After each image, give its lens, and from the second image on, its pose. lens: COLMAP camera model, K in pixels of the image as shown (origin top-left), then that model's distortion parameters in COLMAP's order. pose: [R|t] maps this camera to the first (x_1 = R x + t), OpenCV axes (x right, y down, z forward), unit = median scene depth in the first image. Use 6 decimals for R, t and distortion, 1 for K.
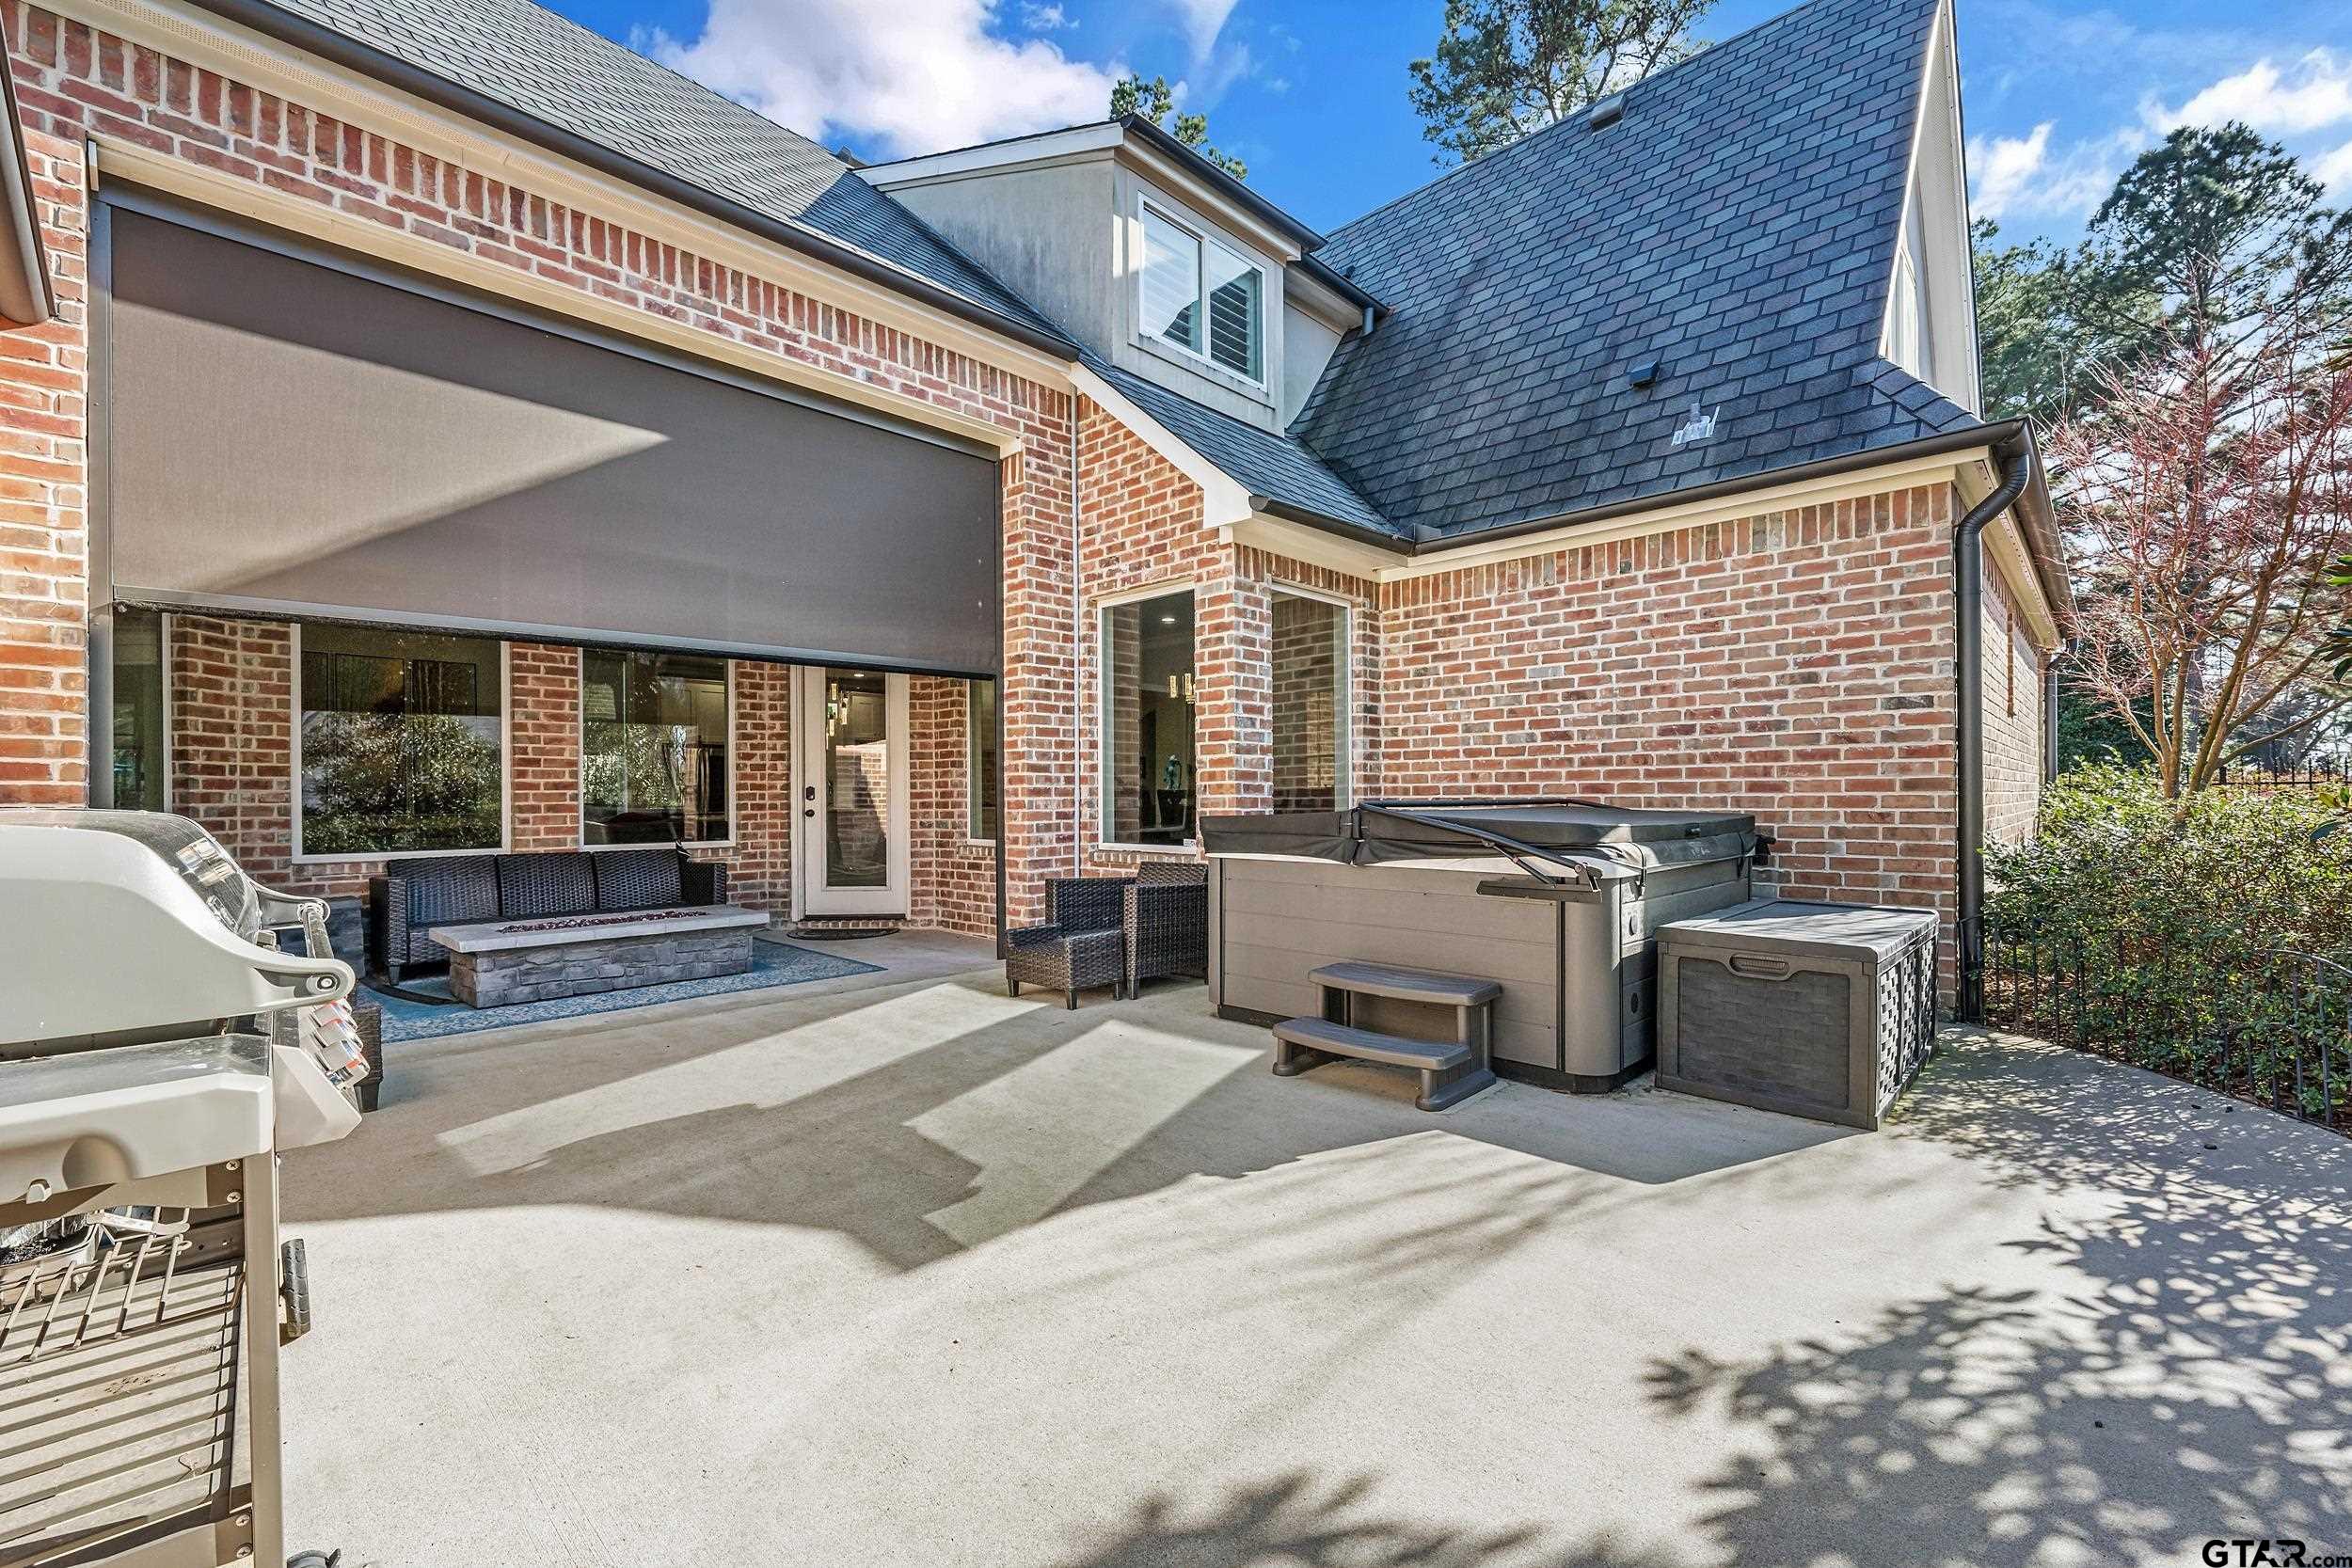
lens RADIAL K [[989.0, 0, 1176.0], [0, 989.0, 784.0], [0, 0, 1]] dist [0.000581, 0.000049]
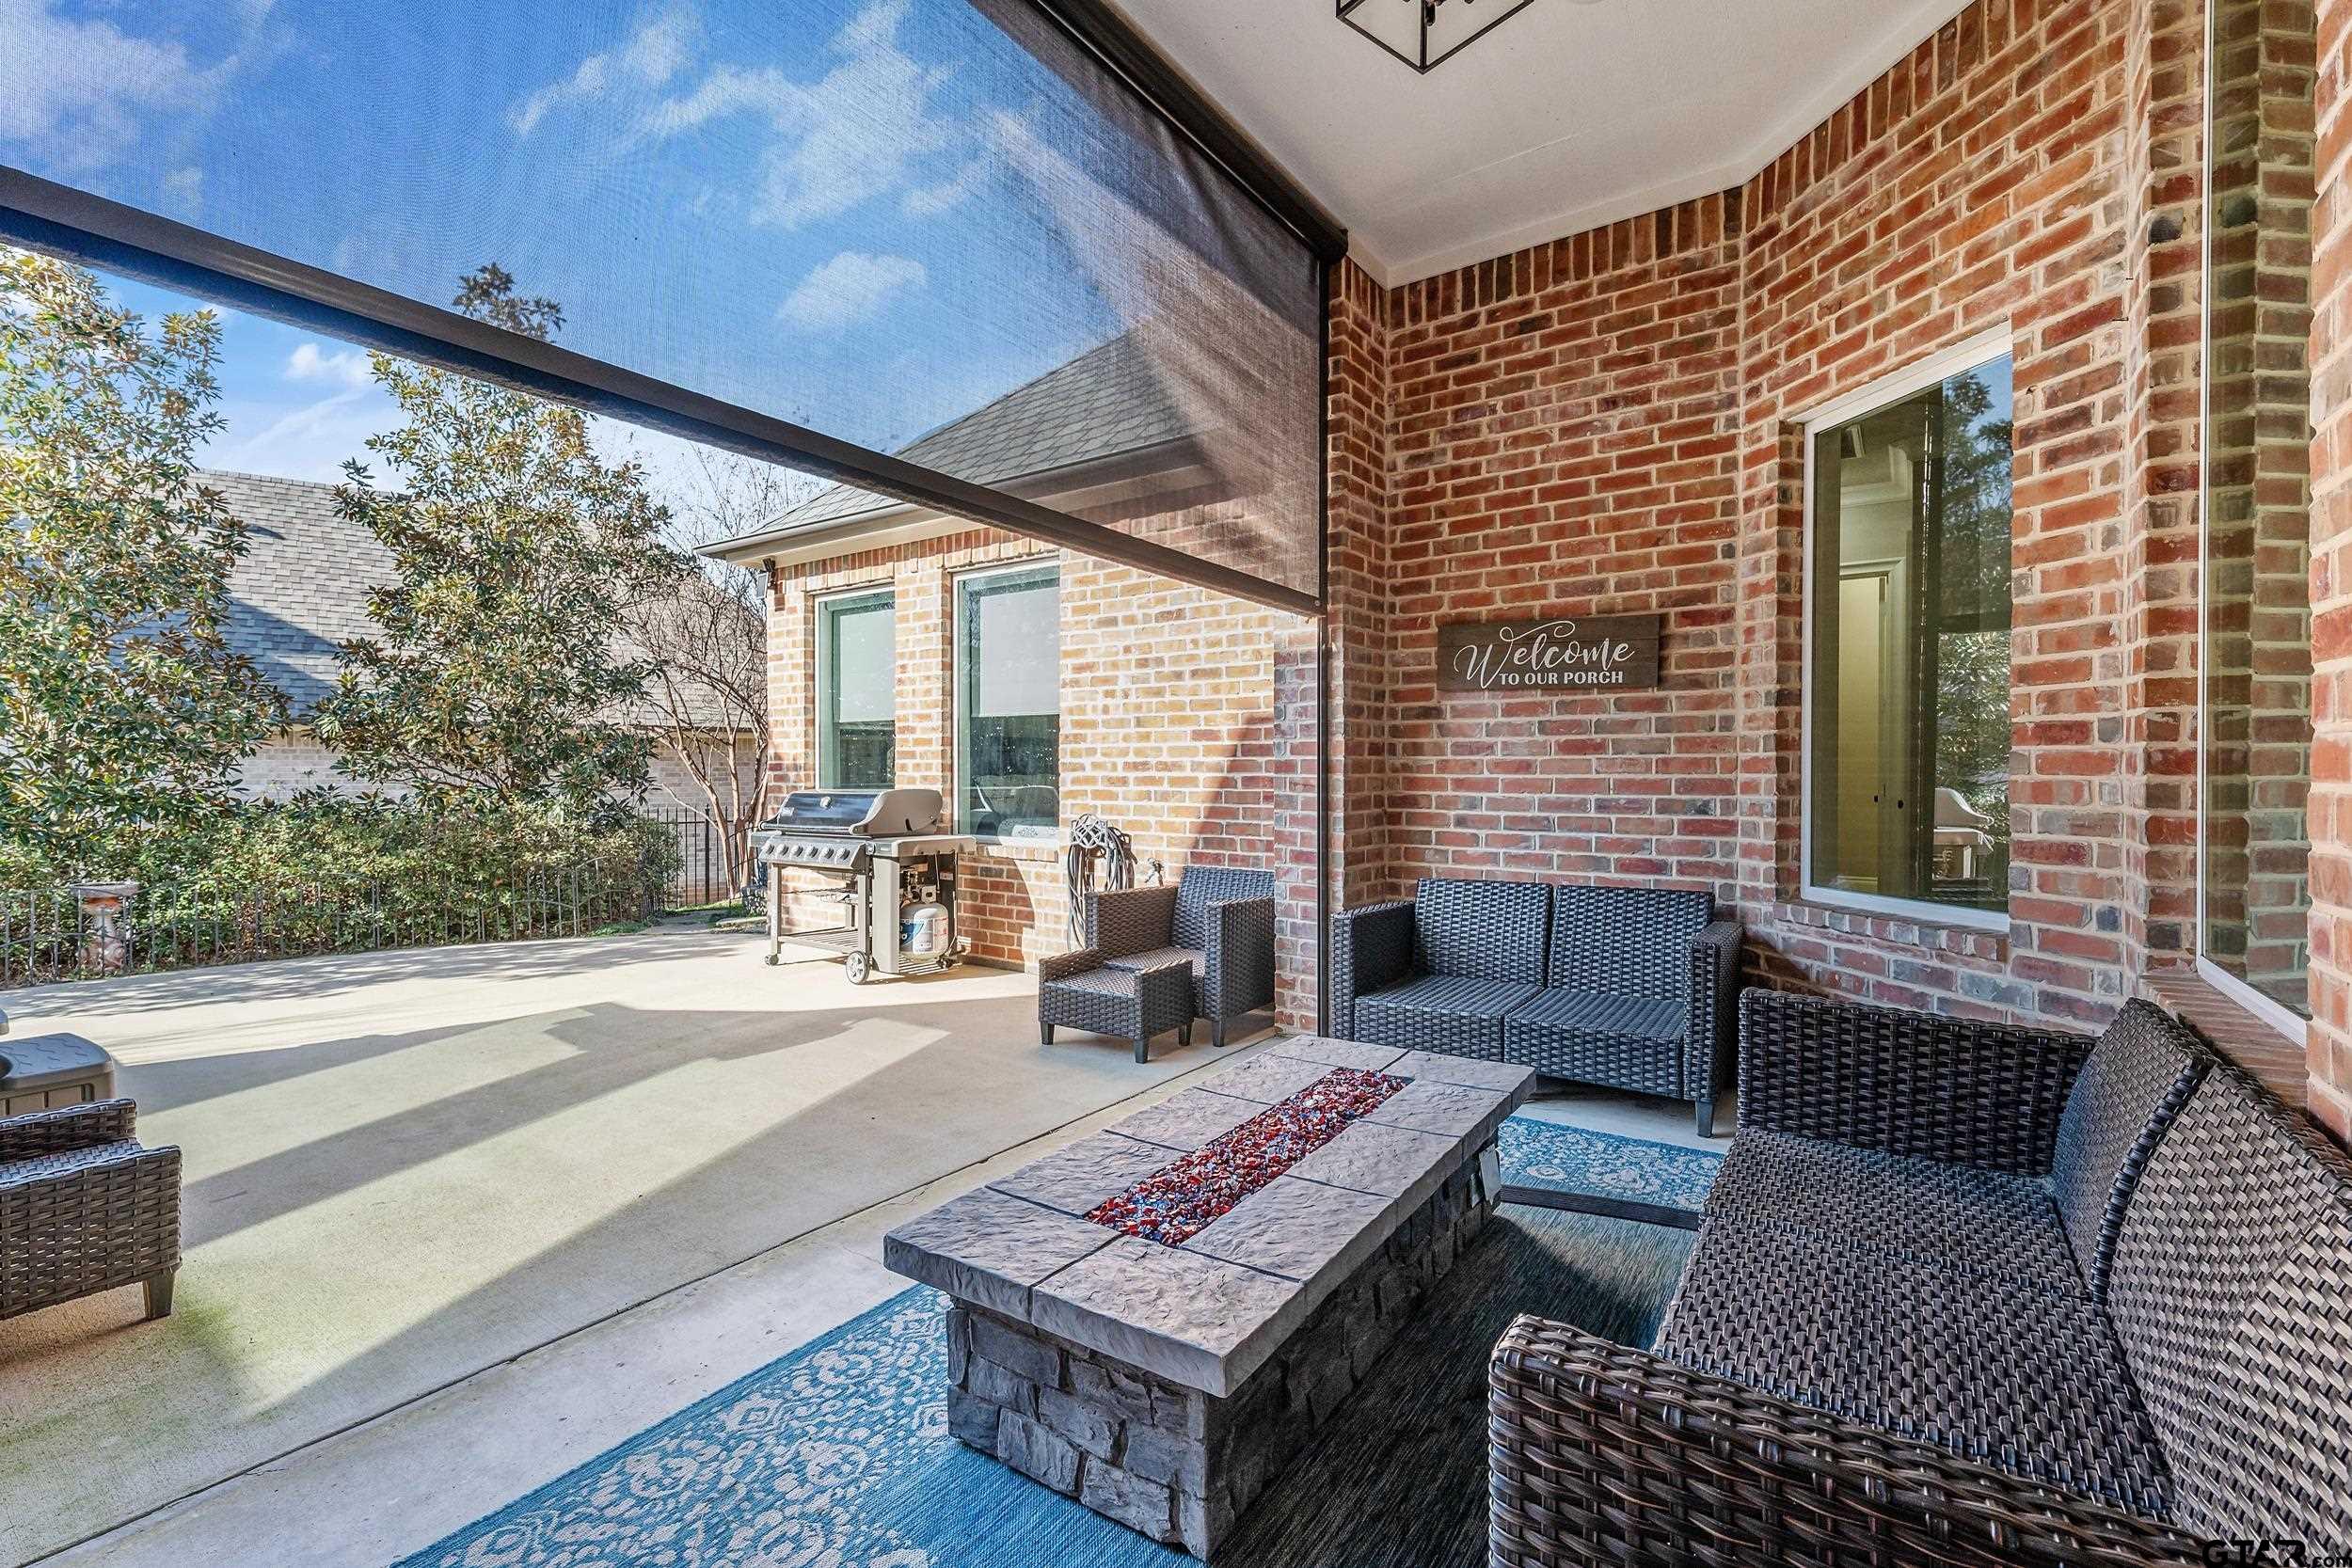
lens RADIAL K [[1018.0, 0, 1168.5], [0, 1018.0, 779.8], [0, 0, 1]] dist [0.000977, 0.000158]
pose [[-0.990147, 0.006058, -0.139901, -0.494508], [0.006075, 0.999982, 0.000308, 0.005287], [0.139900, -0.000545, -0.990165, 1.421865]]
